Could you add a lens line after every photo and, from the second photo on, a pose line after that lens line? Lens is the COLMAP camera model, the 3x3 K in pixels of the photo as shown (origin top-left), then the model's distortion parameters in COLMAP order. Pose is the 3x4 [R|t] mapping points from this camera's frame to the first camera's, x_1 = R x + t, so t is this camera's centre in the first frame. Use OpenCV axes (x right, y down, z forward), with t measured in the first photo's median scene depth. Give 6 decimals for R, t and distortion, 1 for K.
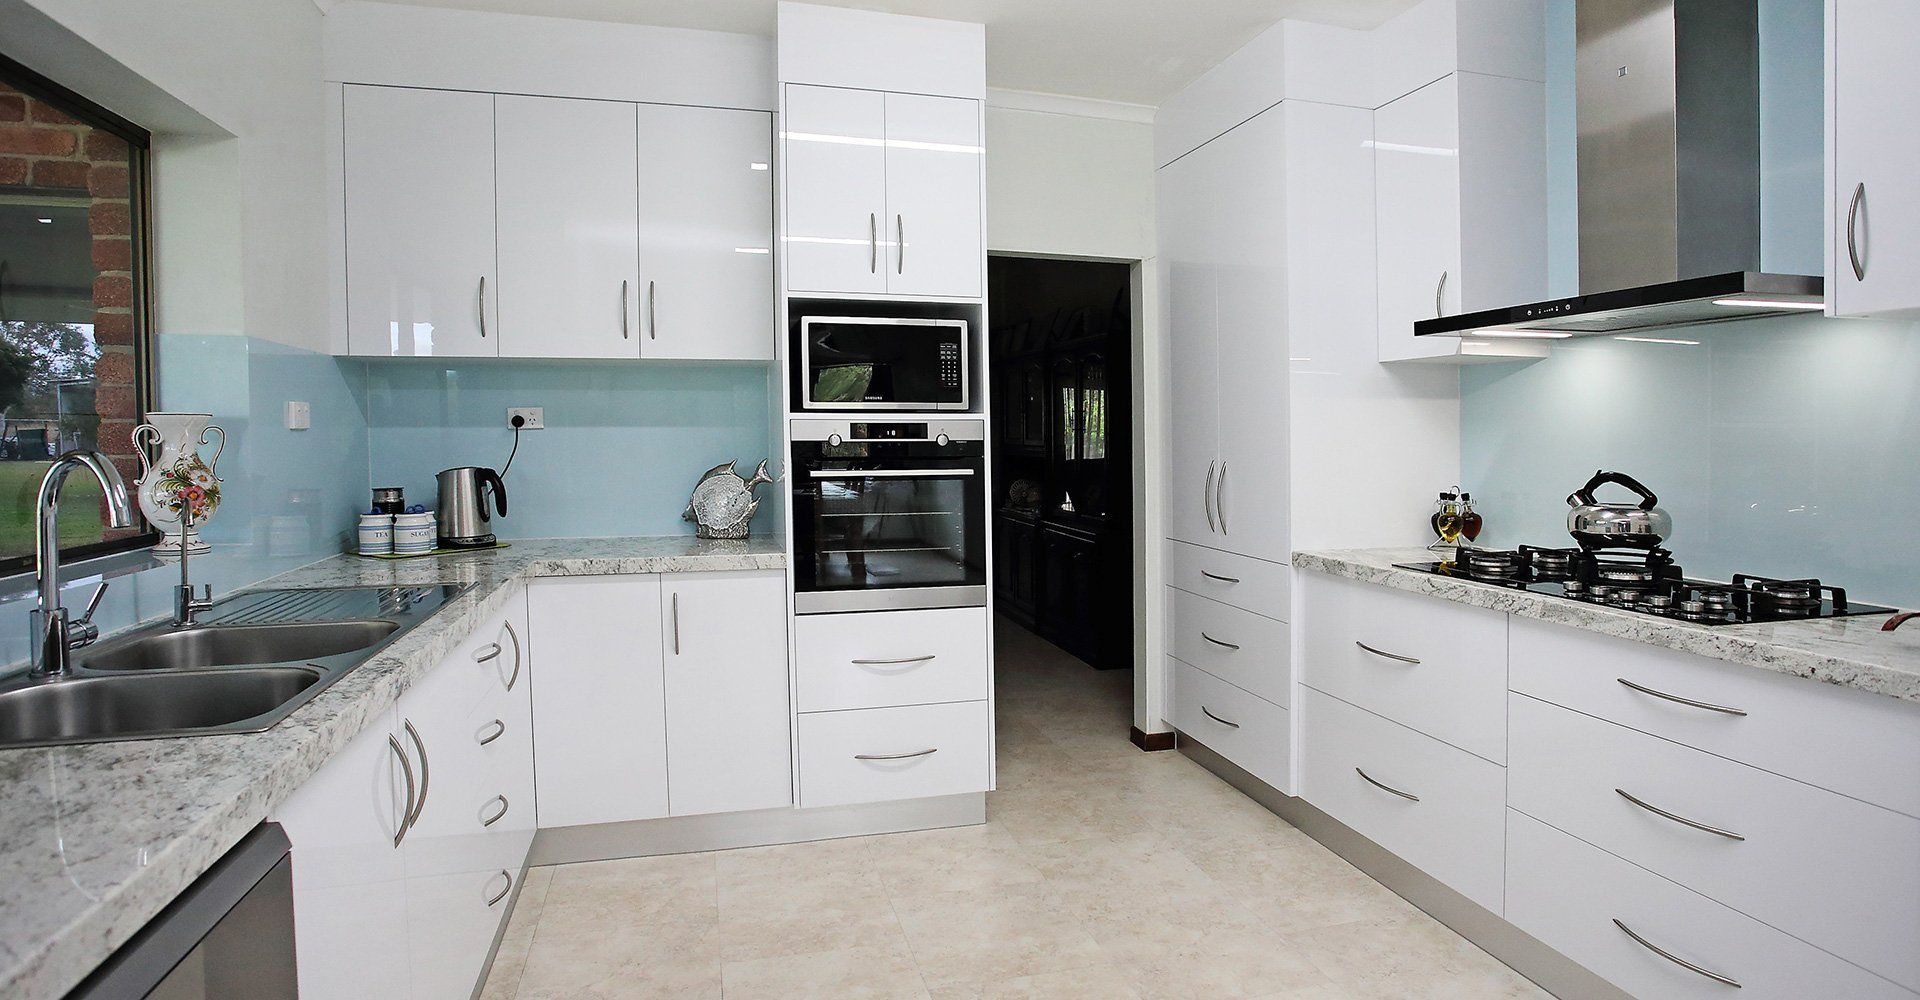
lens RADIAL K [[941.8, 0, 962.9], [0, 941.8, 415.0], [0, 0, 1]] dist [-0.066516, 0.021963]
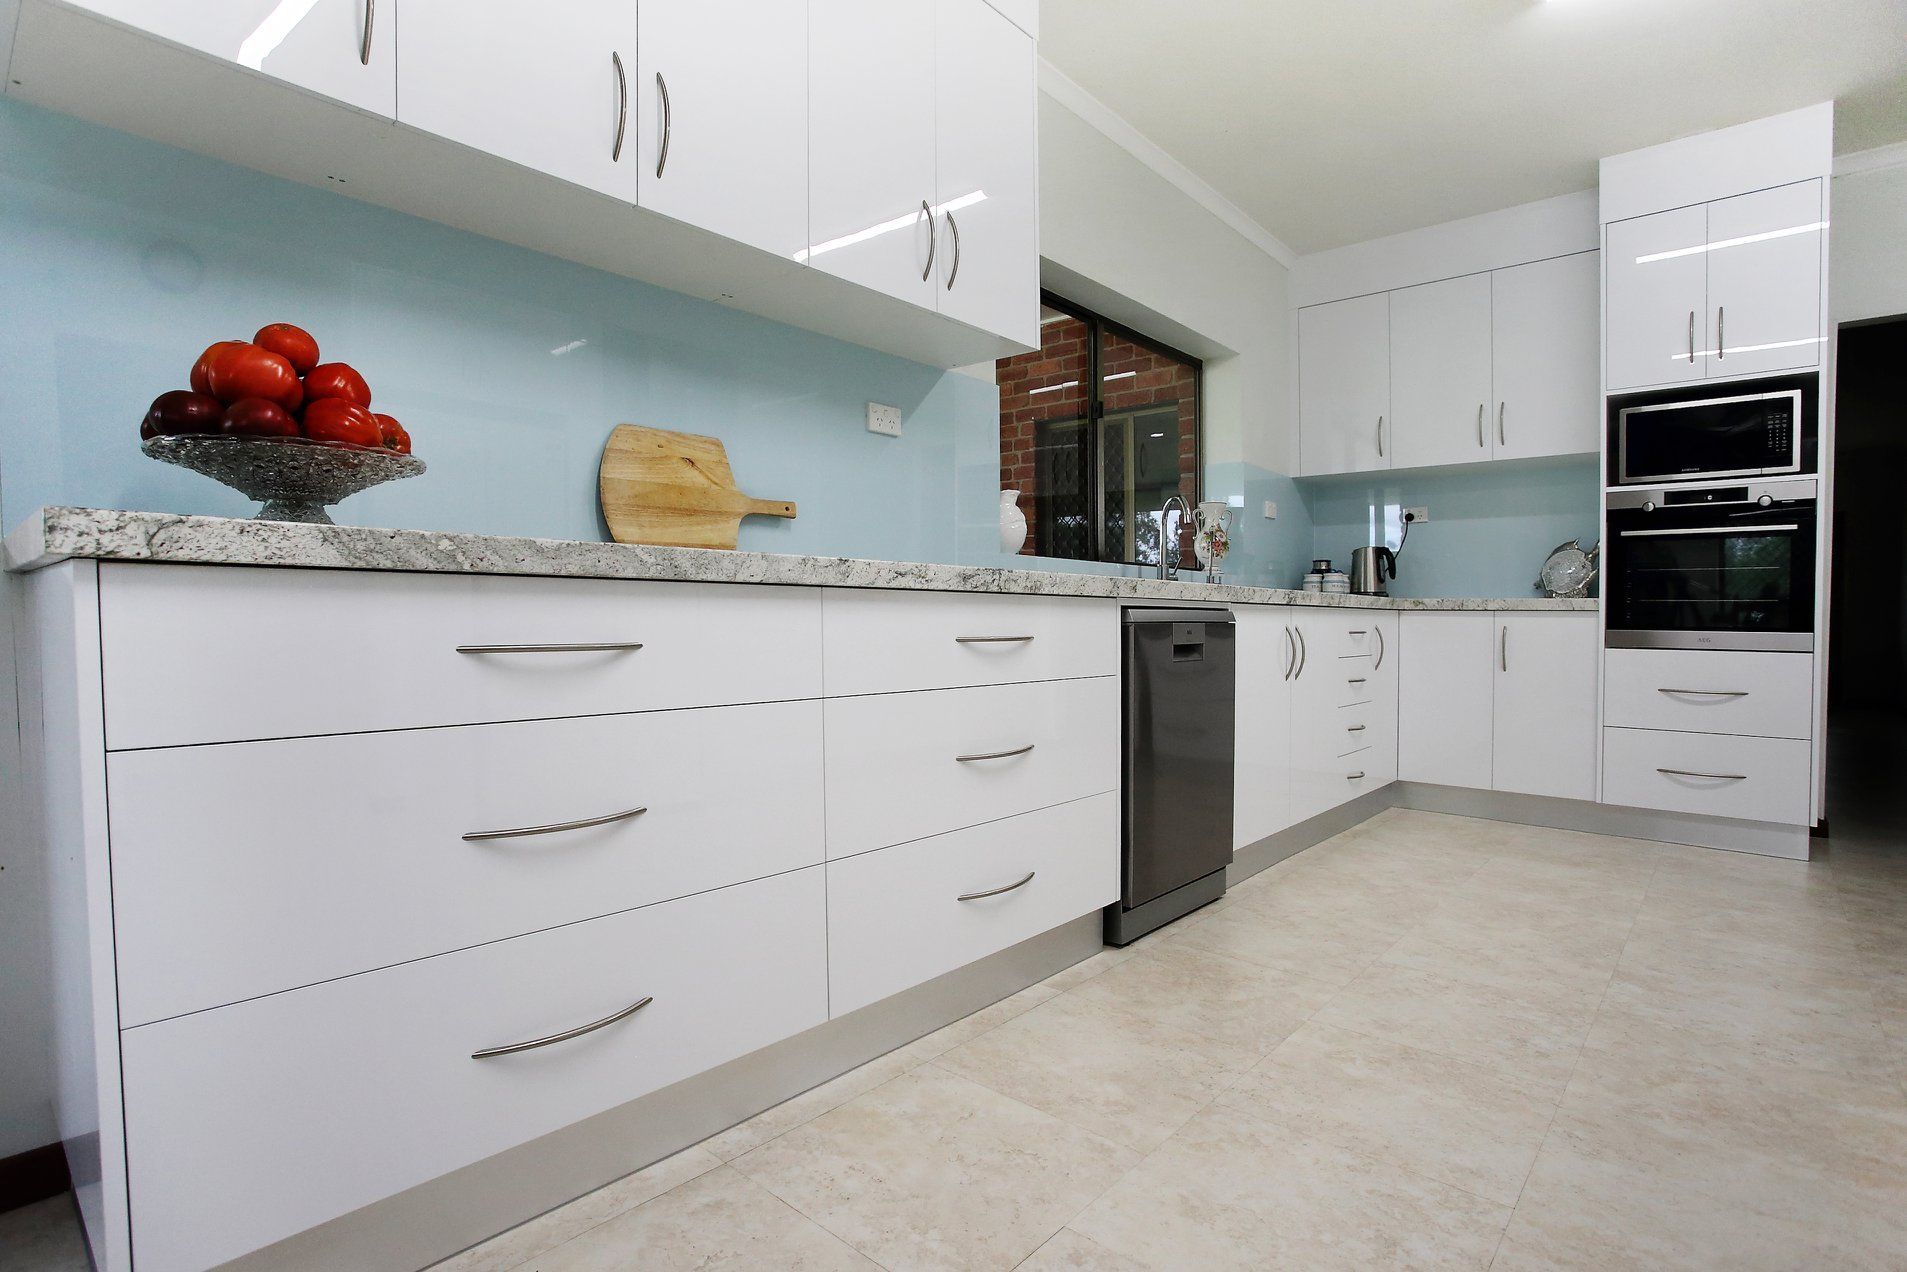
lens RADIAL K [[943.0, 0, 953.5], [0, 943.0, 636.0], [0, 0, 1]] dist [0.000999, 0.000700]
pose [[0.544743, 0.038825, -0.837704, 0.401977], [-0.009213, 0.999145, 0.040316, 0.151884], [0.838553, -0.014244, 0.544634, -0.426449]]
